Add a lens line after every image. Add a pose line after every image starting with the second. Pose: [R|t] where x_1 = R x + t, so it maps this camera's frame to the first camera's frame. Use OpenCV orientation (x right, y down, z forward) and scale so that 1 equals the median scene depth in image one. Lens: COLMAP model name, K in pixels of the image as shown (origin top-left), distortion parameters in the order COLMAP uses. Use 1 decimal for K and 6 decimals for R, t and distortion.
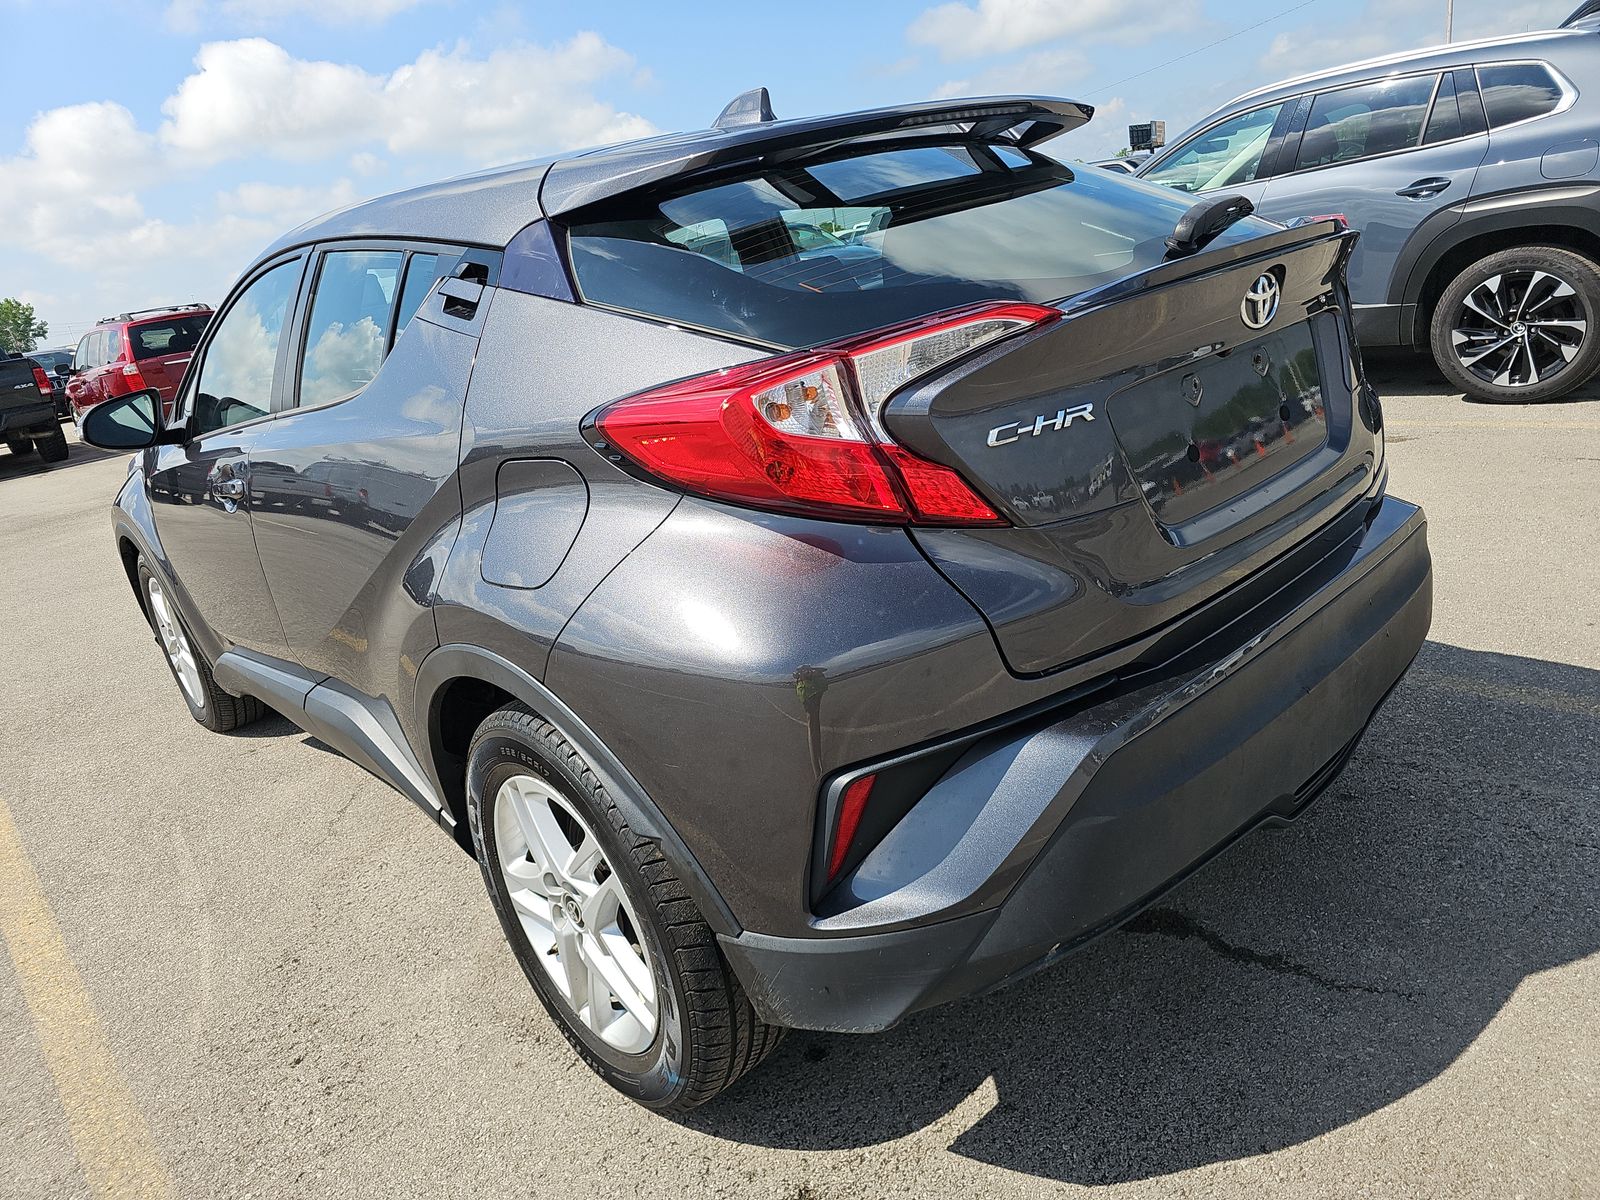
lens RADIAL K [[1057.4, 0, 800.0], [0, 1057.4, 600.0], [0, 0, 1]] dist [0.031143, -0.003967]
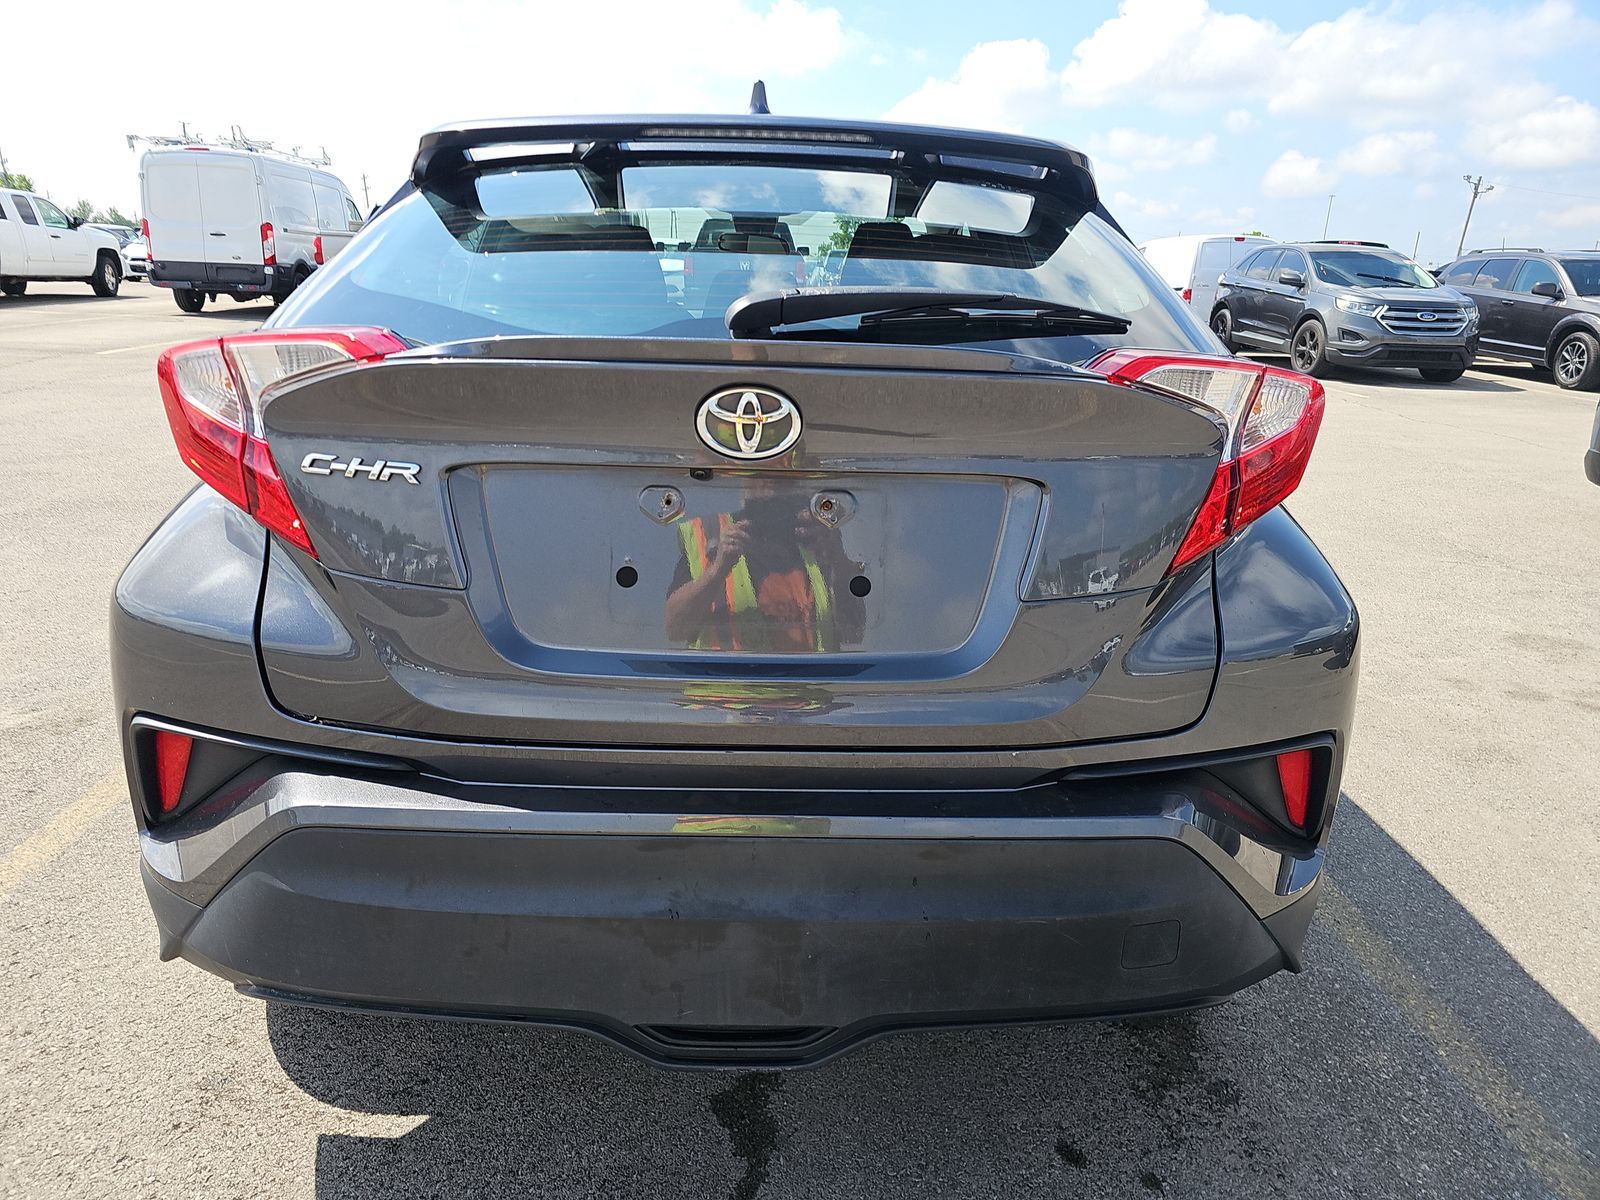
lens RADIAL K [[1076.9, 0, 800.0], [0, 1076.9, 600.0], [0, 0, 1]] dist [0.011256, 0.003181]
pose [[0.739196, 0.374289, -0.559907, 0.678287], [-0.357996, 0.922541, 0.144073, -0.208837], [0.570462, 0.093947, 0.815933, 0.293984]]
